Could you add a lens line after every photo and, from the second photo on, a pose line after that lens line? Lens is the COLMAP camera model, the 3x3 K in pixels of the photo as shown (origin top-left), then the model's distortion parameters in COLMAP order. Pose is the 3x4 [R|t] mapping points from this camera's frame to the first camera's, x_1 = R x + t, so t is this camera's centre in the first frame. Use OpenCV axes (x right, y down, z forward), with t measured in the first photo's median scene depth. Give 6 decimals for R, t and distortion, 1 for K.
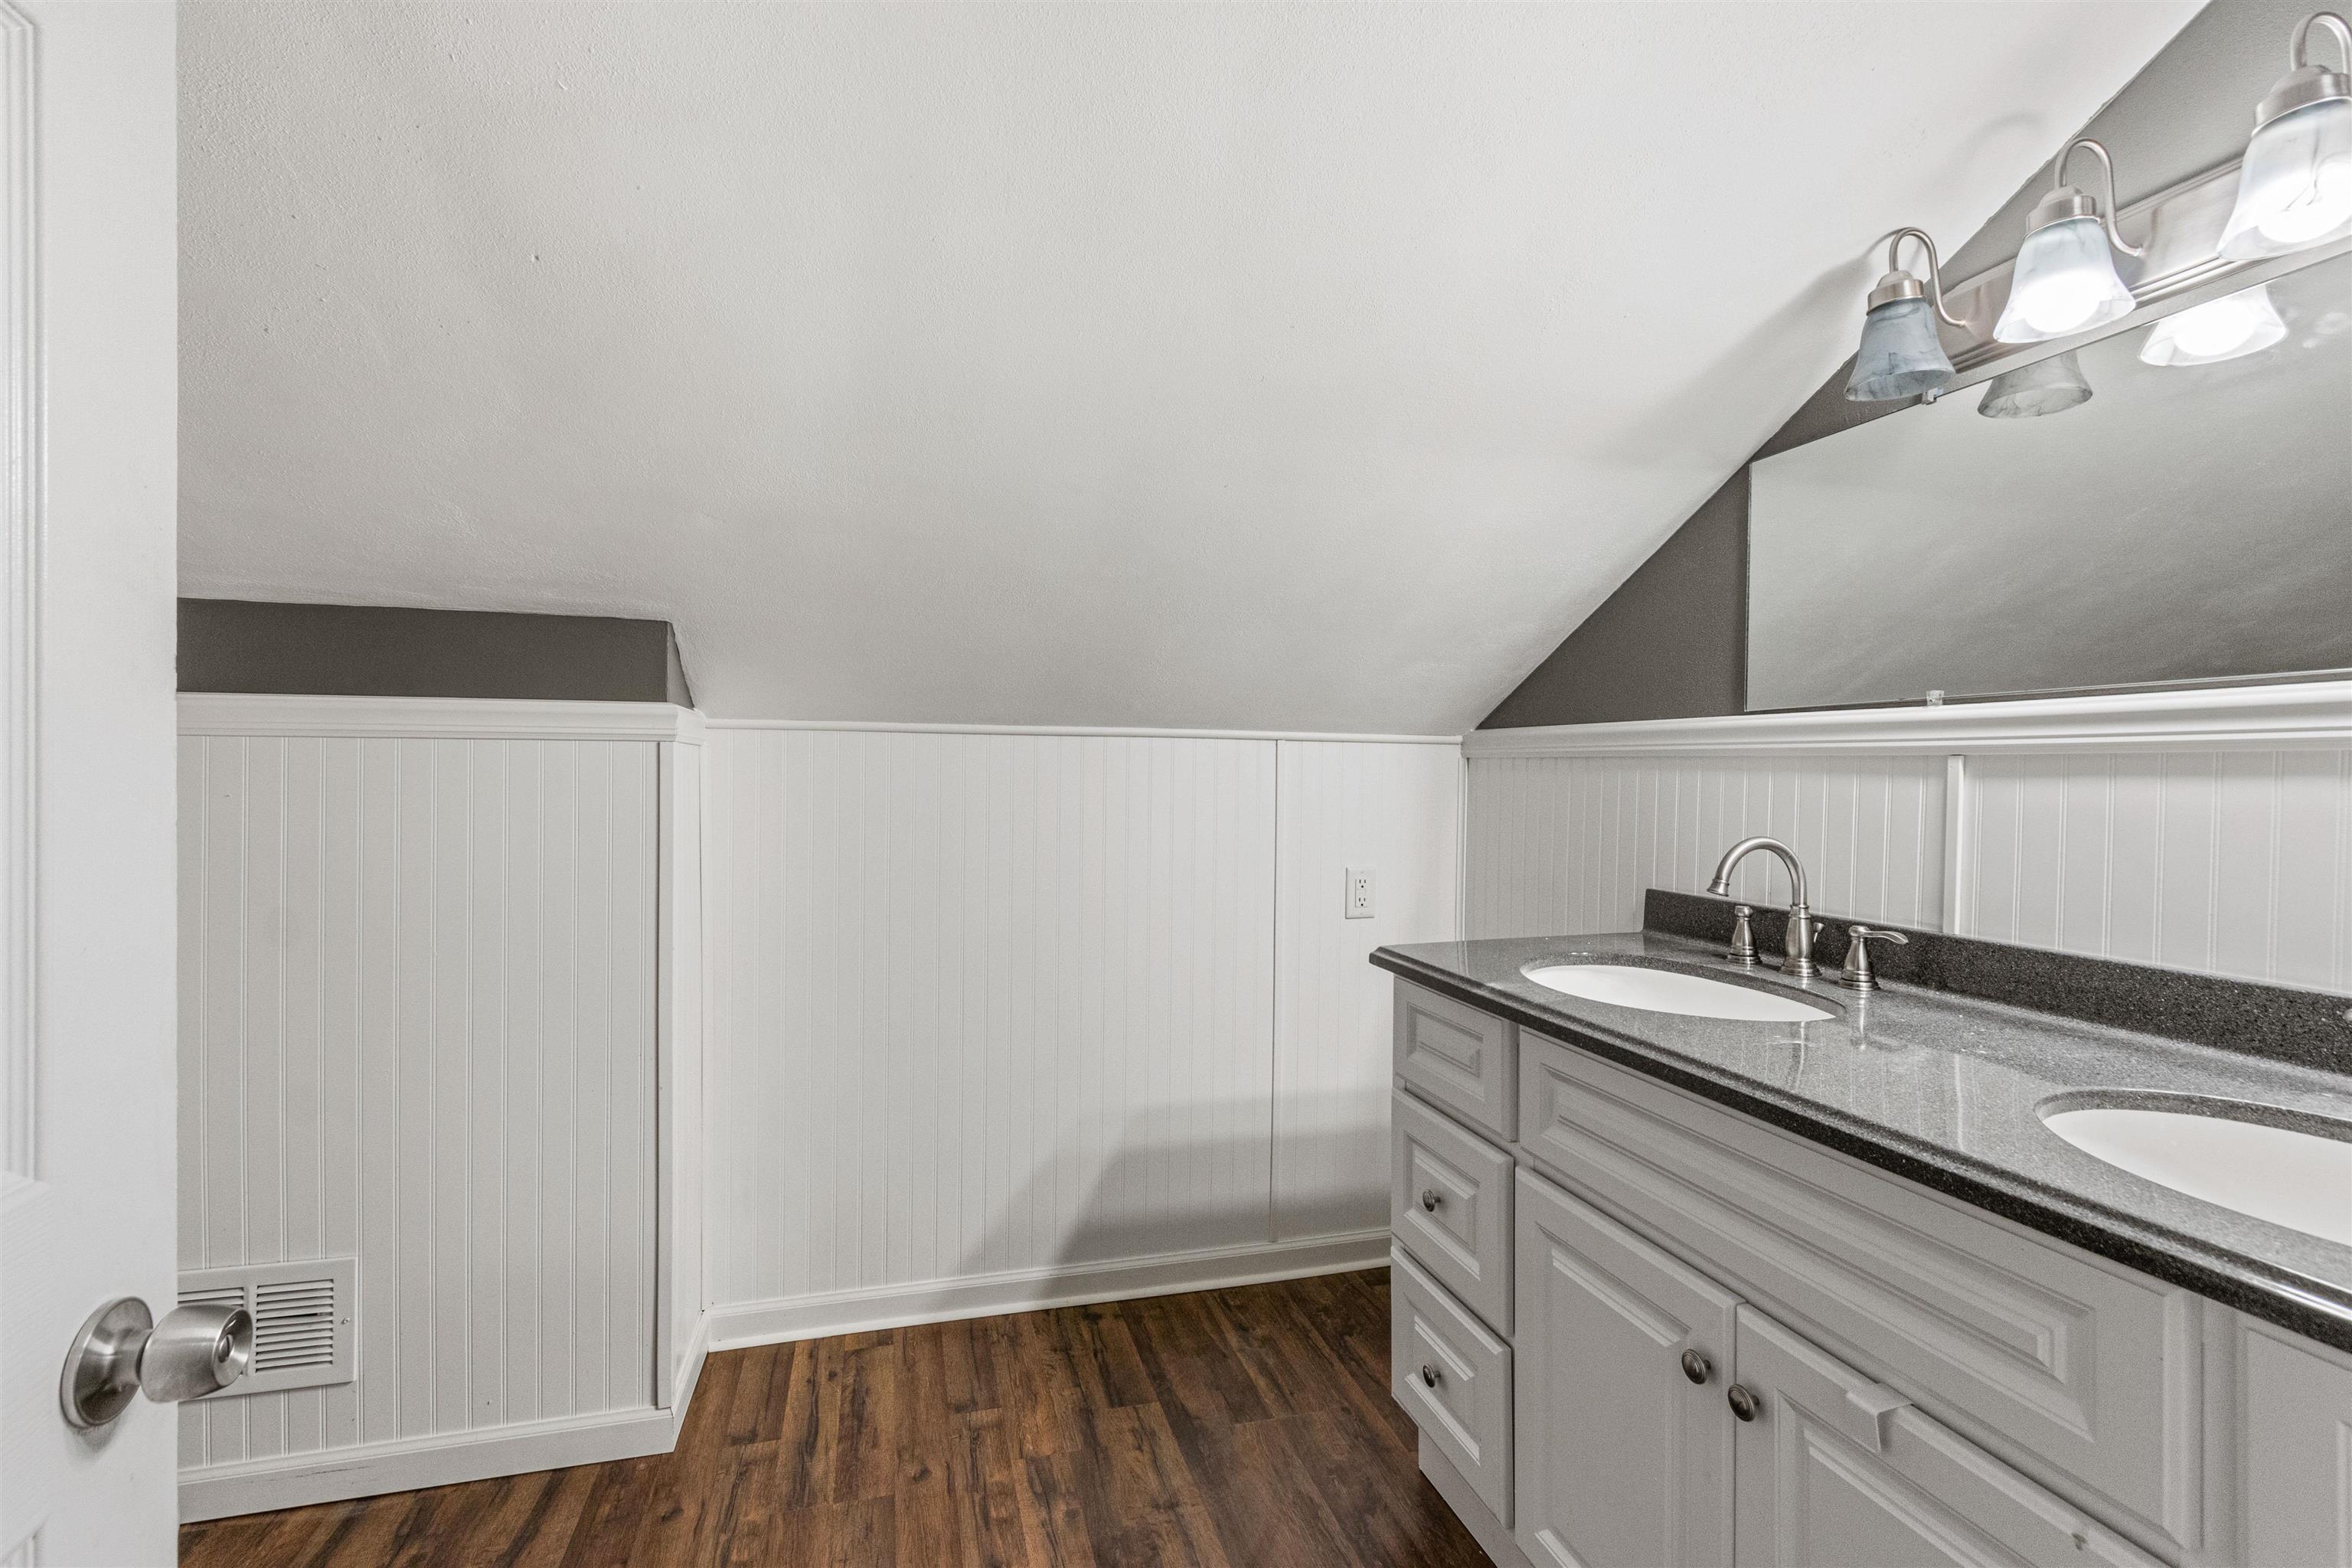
lens RADIAL K [[1032.6, 0, 1176.7], [0, 1032.6, 780.9], [0, 0, 1]] dist [-0.000237, -0.000408]
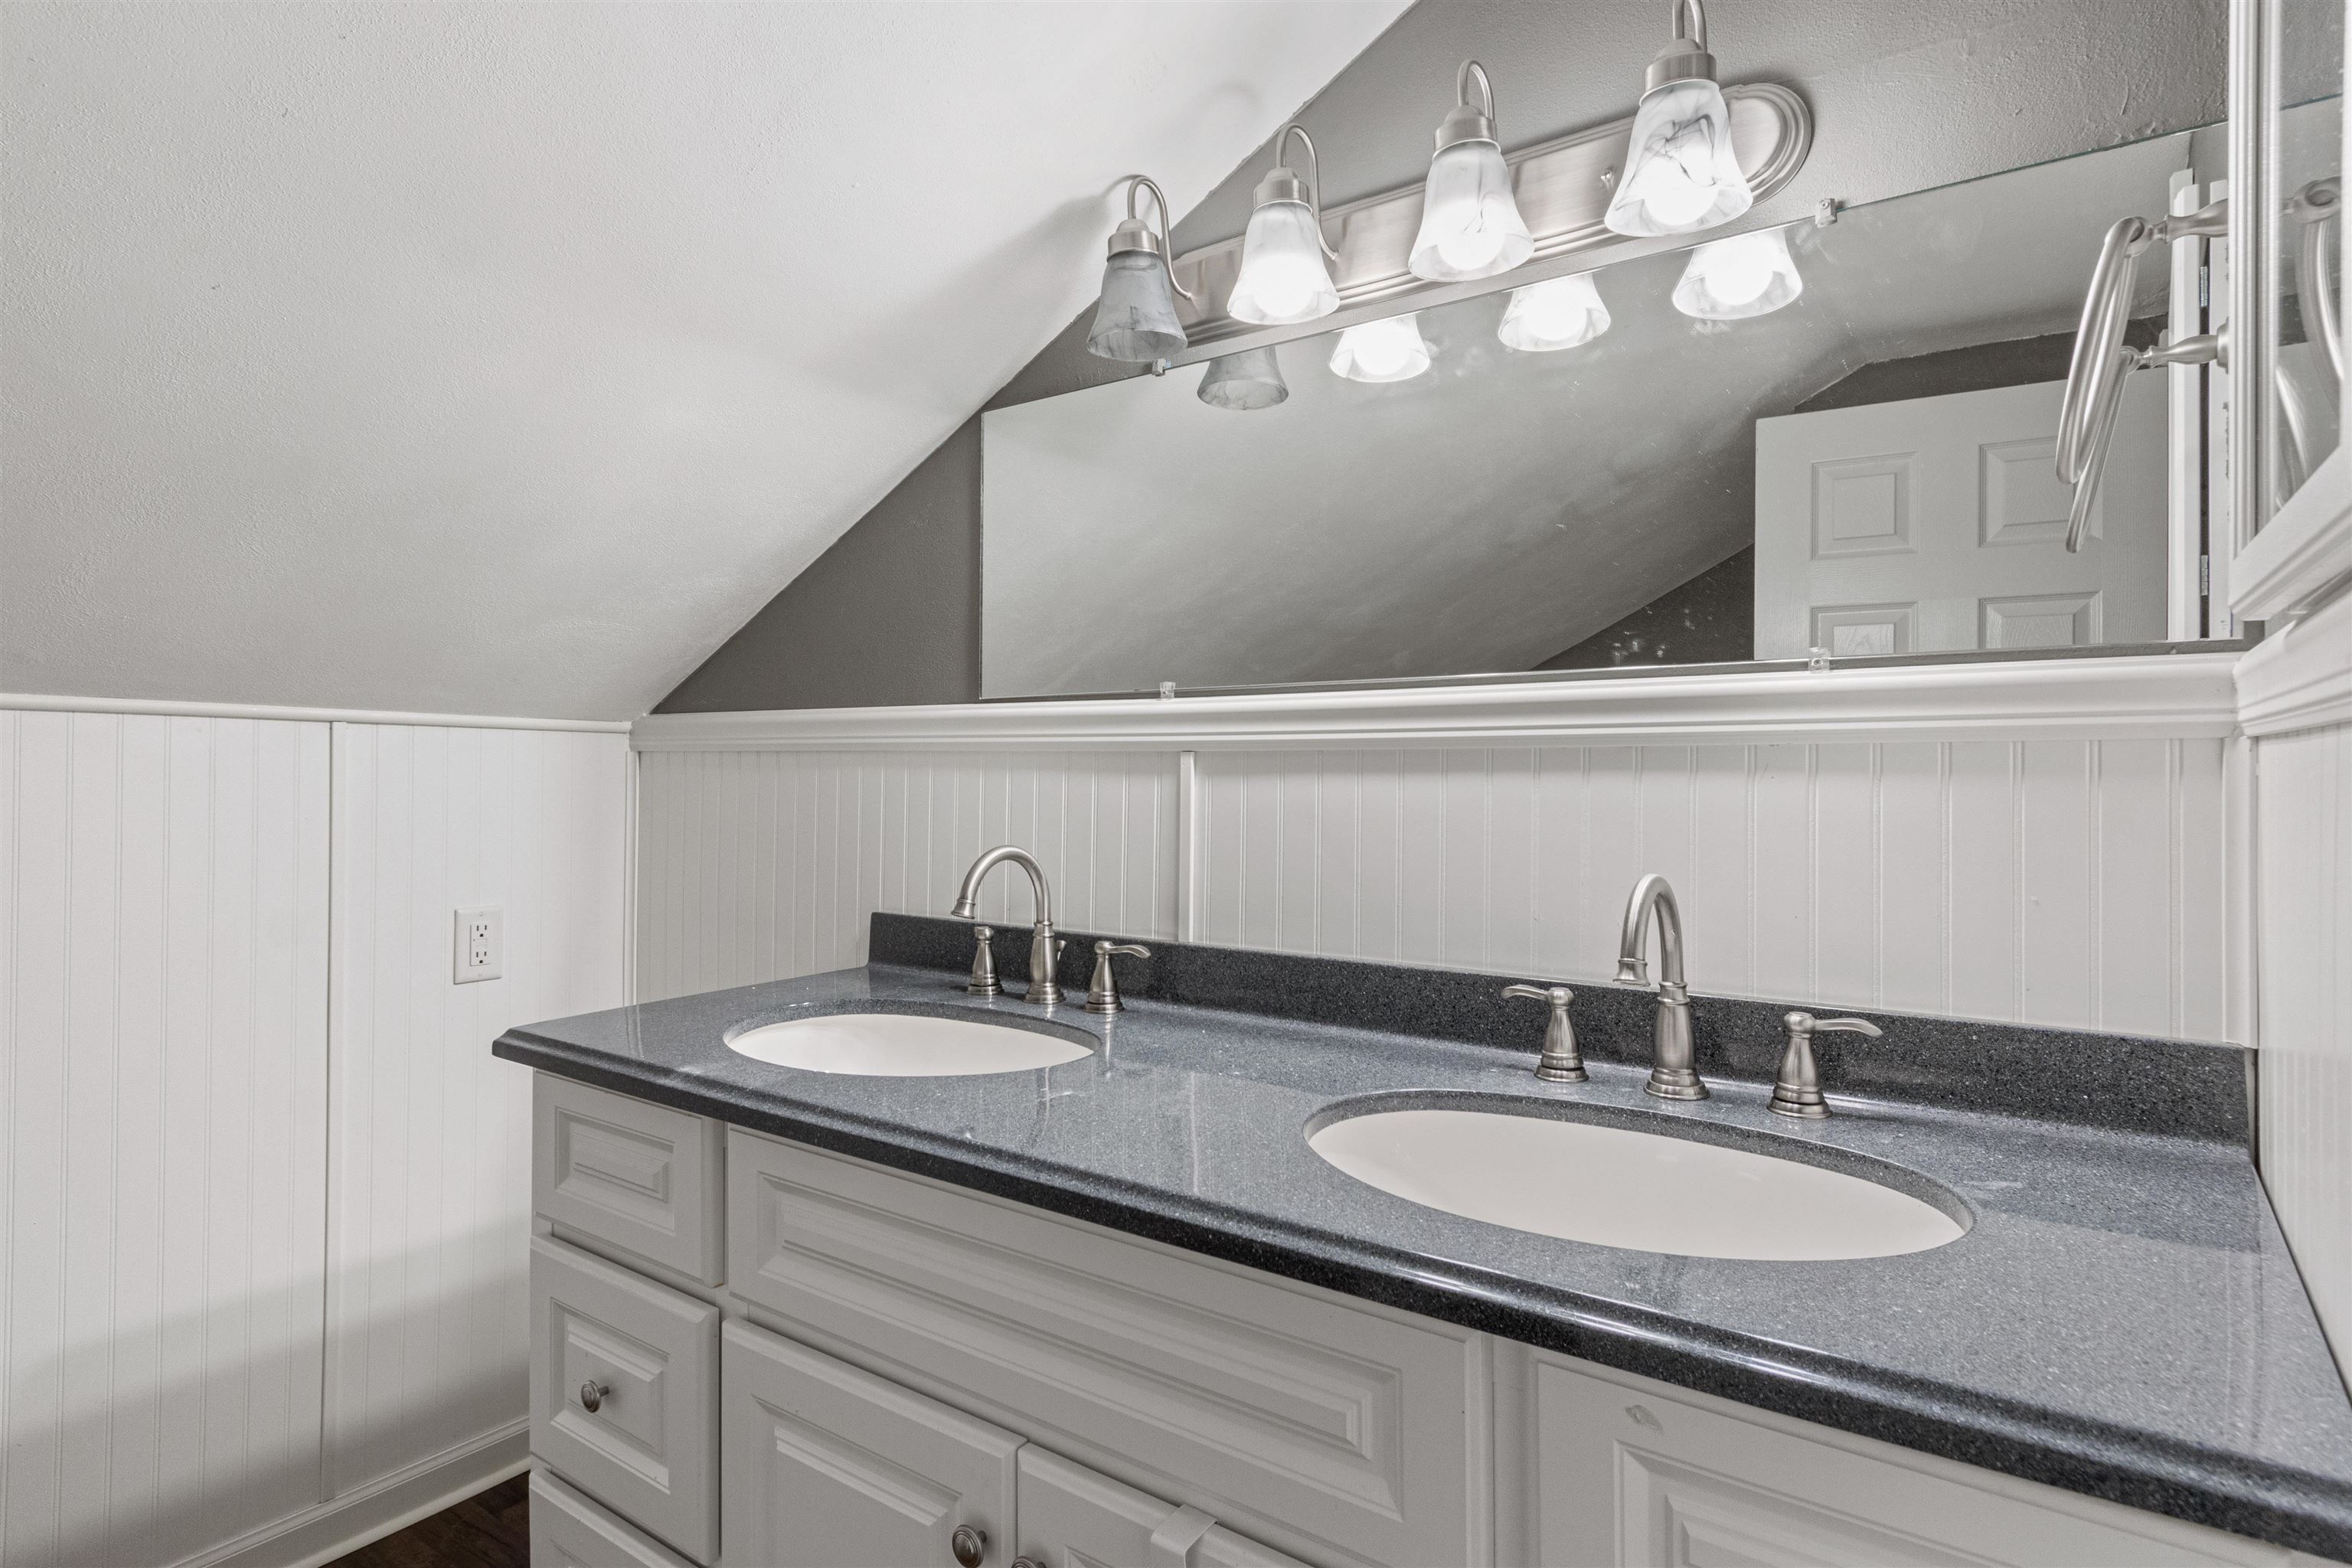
lens RADIAL K [[1184.3, 0, 1130.3], [0, 1184.3, 775.2], [0, 0, 1]] dist [0.008559, -0.000040]
pose [[0.779537, -0.004266, 0.626342, 0.036440], [0.007267, 0.999971, -0.002233, -0.001043], [-0.626314, 0.006293, 0.779546, 0.186950]]
